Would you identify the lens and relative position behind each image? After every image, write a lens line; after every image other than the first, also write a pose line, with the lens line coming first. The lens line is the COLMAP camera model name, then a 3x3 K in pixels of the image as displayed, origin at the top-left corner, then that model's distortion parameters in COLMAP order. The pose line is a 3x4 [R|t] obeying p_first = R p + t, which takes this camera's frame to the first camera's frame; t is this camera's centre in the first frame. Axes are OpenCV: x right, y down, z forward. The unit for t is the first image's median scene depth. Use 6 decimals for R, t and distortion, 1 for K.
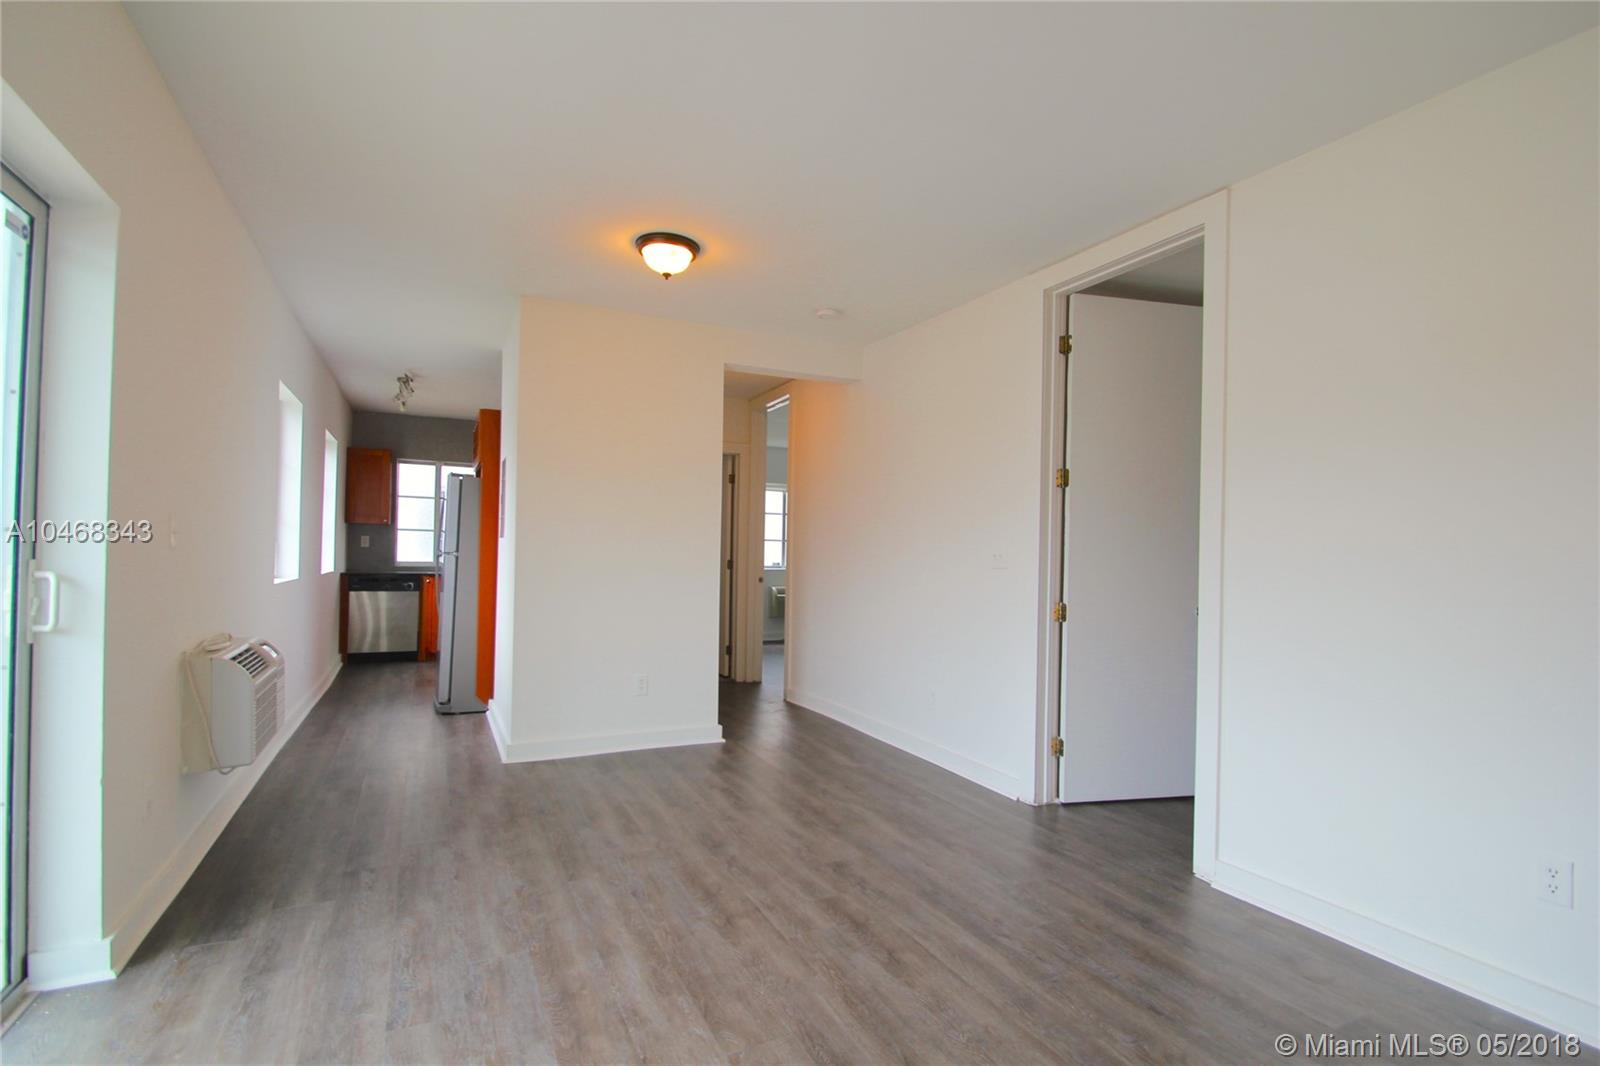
lens RADIAL K [[739.9, 0, 799.4], [0, 739.9, 546.5], [0, 0, 1]] dist [0.013553, -0.018251]
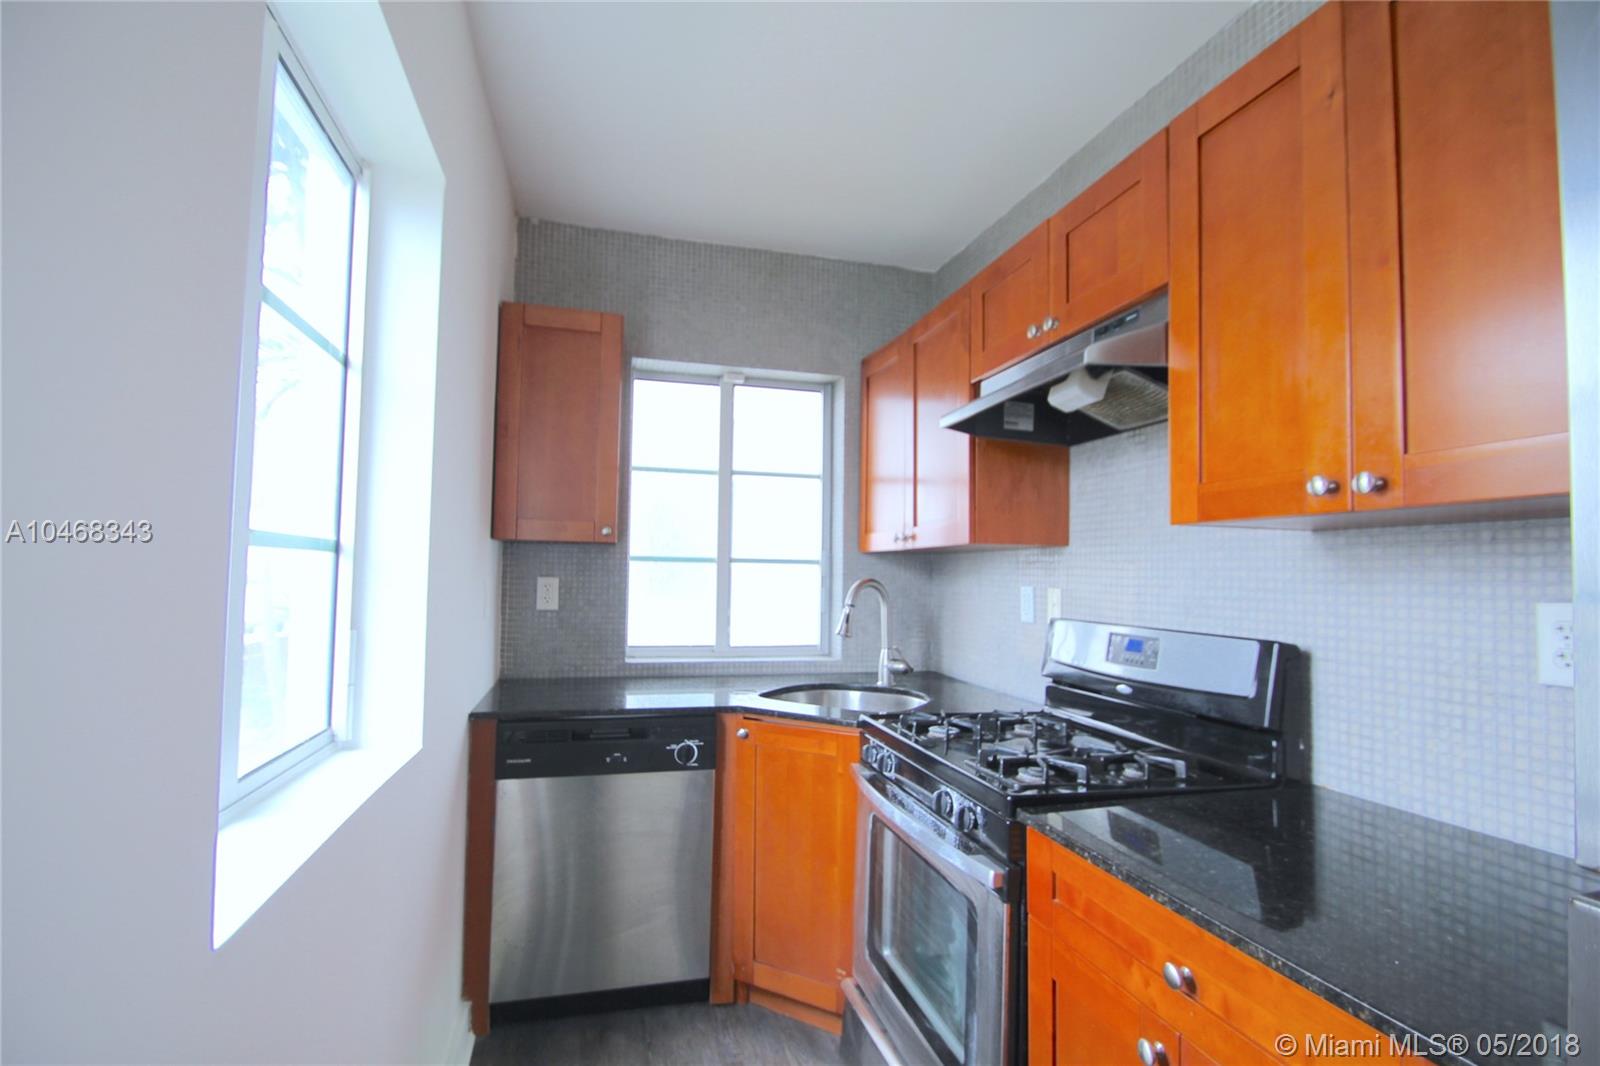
lens RADIAL K [[739.9, 0, 793.5], [0, 739.9, 543.9], [0, 0, 1]] dist [0.013553, -0.018251]
pose [[0.979361, -0.014975, -0.201562, -0.424531], [0.007041, 0.999174, -0.040022, -0.016246], [0.201995, 0.037777, 0.978658, 0.720153]]
